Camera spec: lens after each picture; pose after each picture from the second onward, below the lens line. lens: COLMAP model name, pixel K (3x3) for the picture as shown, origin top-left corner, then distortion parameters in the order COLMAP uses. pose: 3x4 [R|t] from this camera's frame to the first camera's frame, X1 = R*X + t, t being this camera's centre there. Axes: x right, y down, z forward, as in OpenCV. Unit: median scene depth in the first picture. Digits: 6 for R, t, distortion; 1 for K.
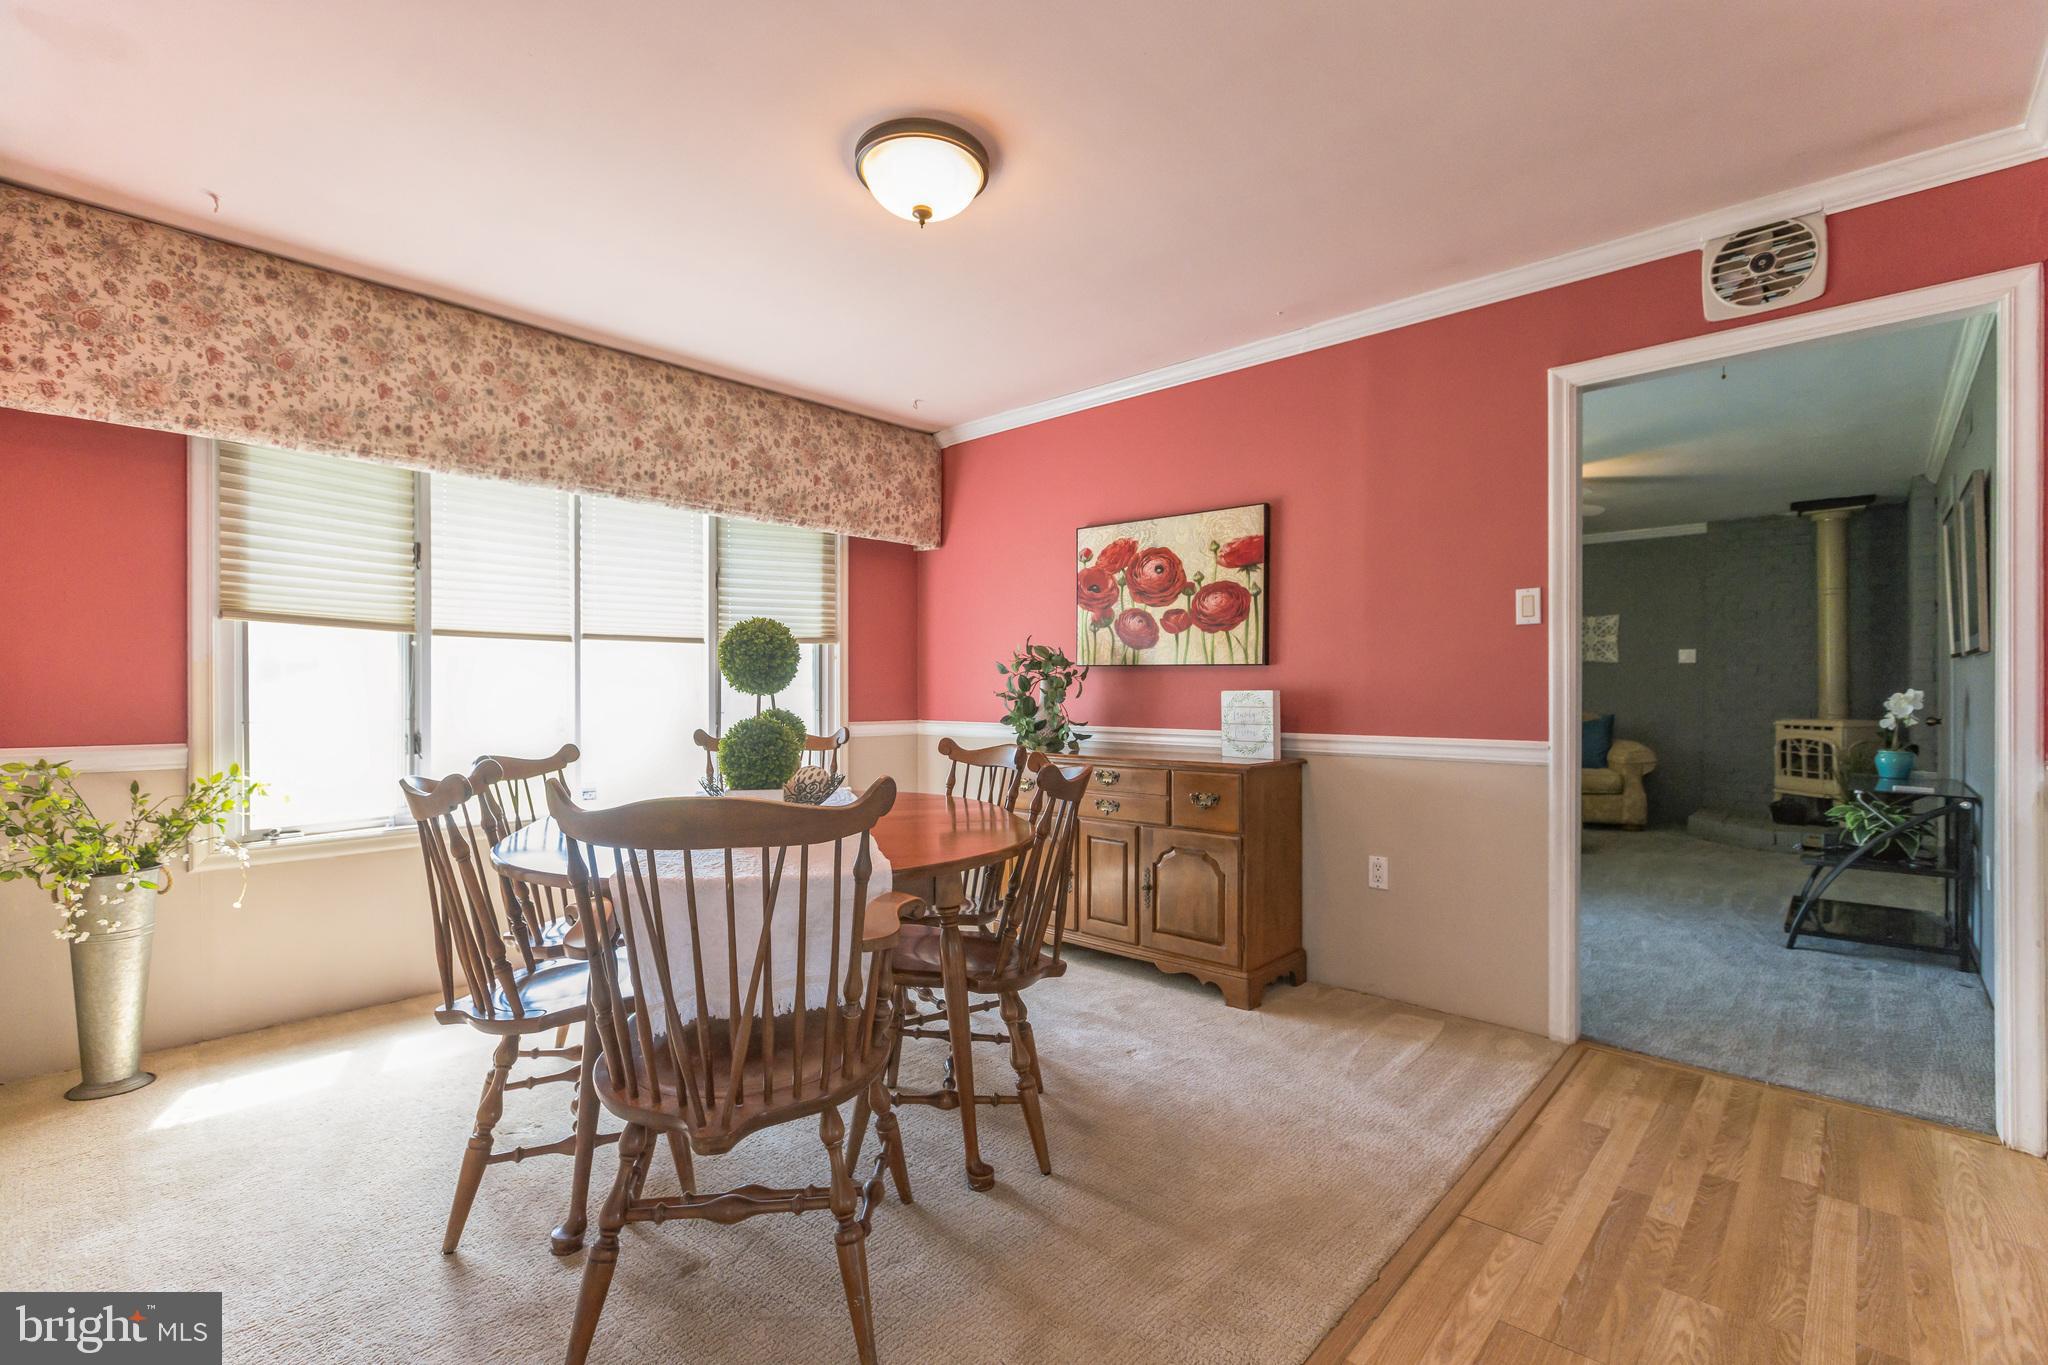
lens RADIAL K [[914.1, 0, 1022.9], [0, 914.1, 684.9], [0, 0, 1]] dist [0.001410, -0.000016]
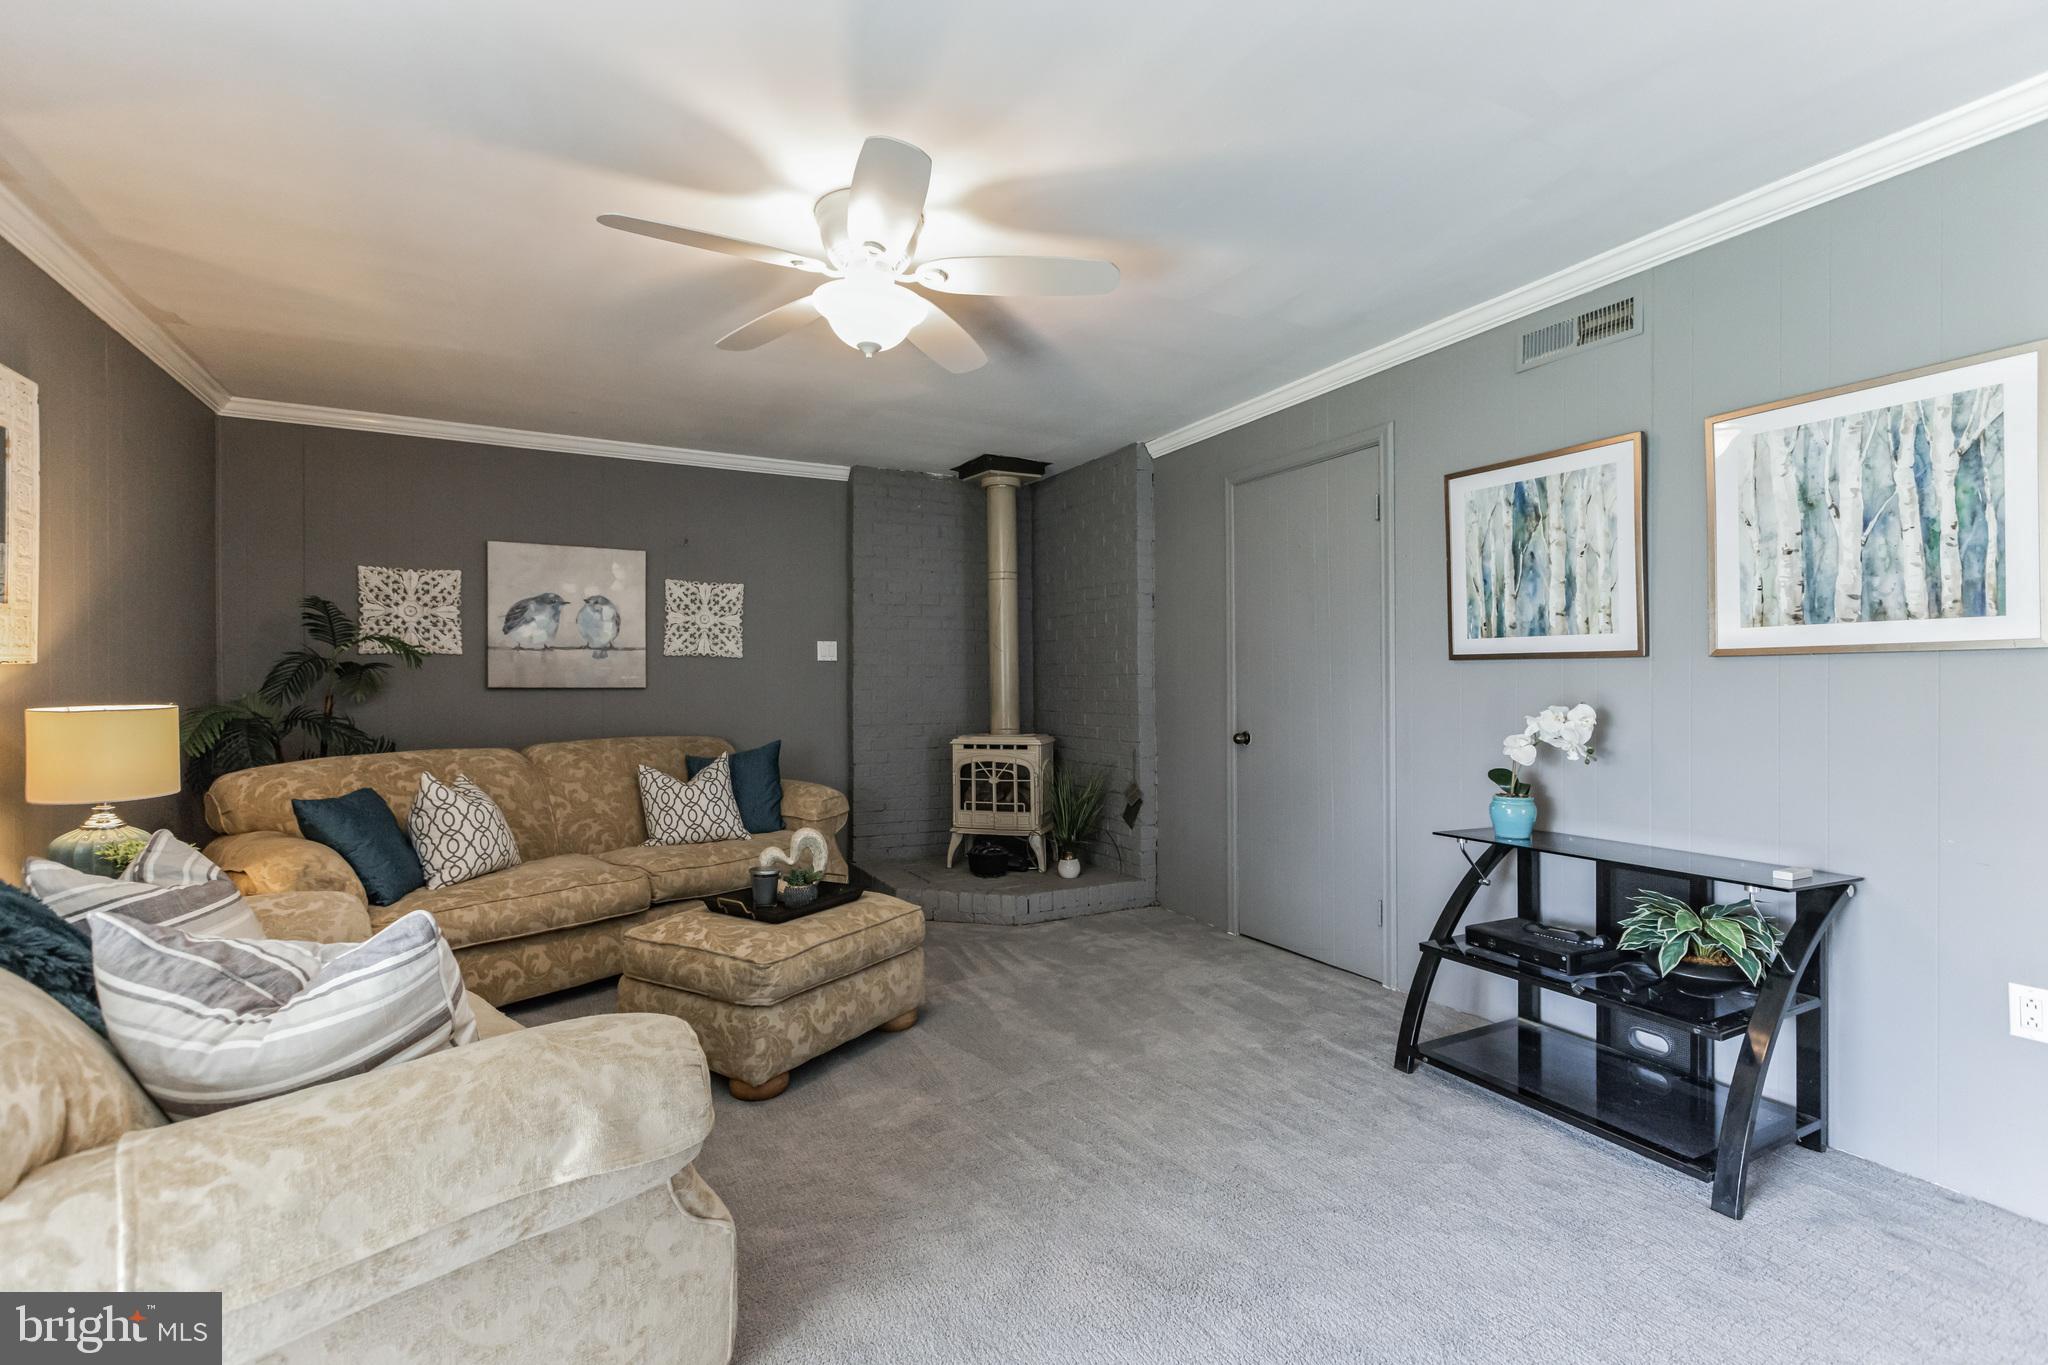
lens RADIAL K [[914.1, 0, 1022.2], [0, 914.1, 686.2], [0, 0, 1]] dist [0.001410, -0.000016]
pose [[0.345817, 0.003074, 0.938297, 0.134666], [0.001414, 0.999992, -0.003797, -0.001754], [-0.938301, 0.002640, 0.345809, 0.698594]]
